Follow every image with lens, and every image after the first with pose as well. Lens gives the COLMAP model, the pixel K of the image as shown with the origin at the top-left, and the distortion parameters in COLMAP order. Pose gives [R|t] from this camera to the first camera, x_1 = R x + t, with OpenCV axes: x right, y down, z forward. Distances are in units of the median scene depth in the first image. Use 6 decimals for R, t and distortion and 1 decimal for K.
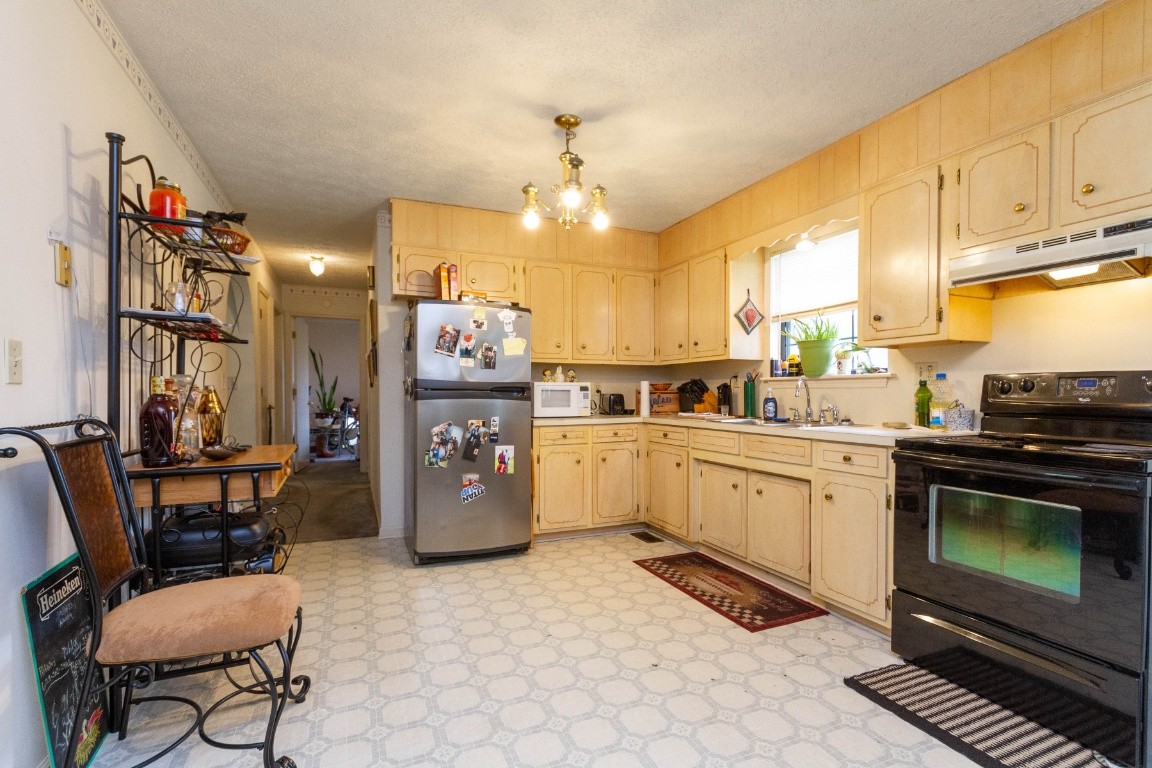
lens RADIAL K [[529.5, 0, 573.5], [0, 529.5, 393.5], [0, 0, 1]] dist [0.005675, -0.002110]
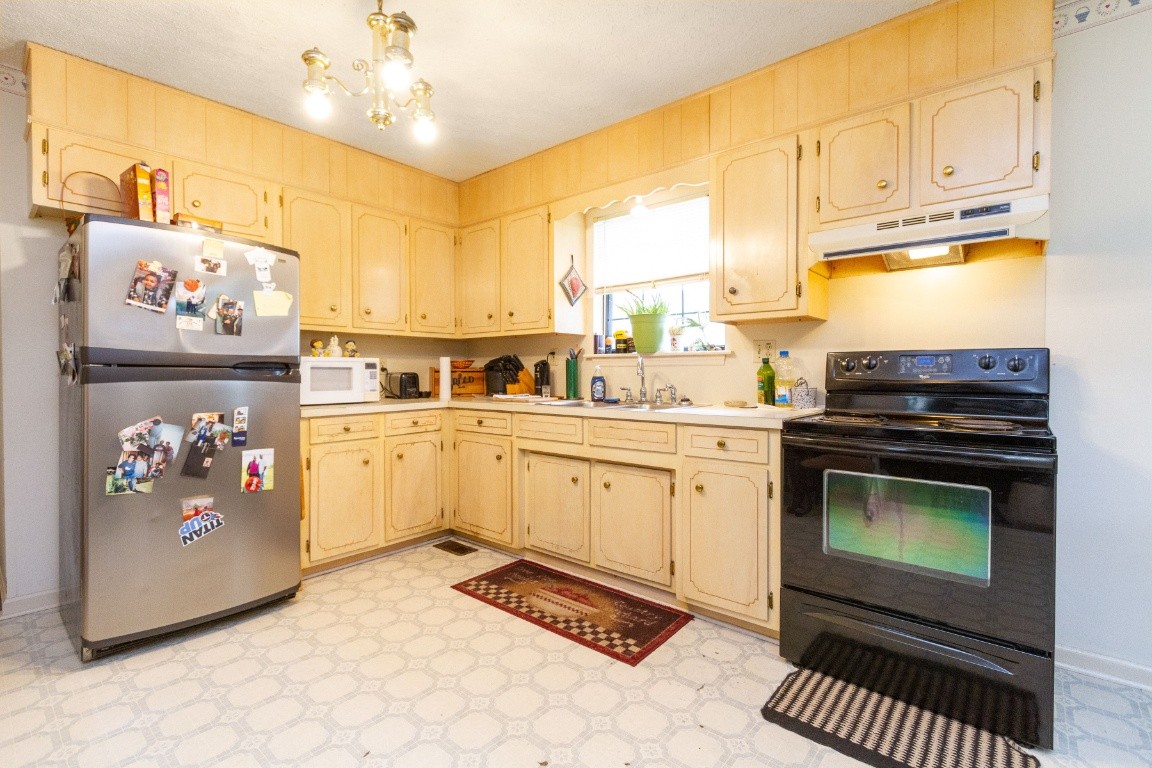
lens RADIAL K [[529.5, 0, 578.6], [0, 529.5, 373.3], [0, 0, 1]] dist [0.005675, -0.002110]
pose [[0.893577, -0.001938, 0.448905, -0.072486], [0.001723, 0.999998, 0.000889, 0.001850], [-0.448906, -0.000021, 0.893579, 0.227087]]
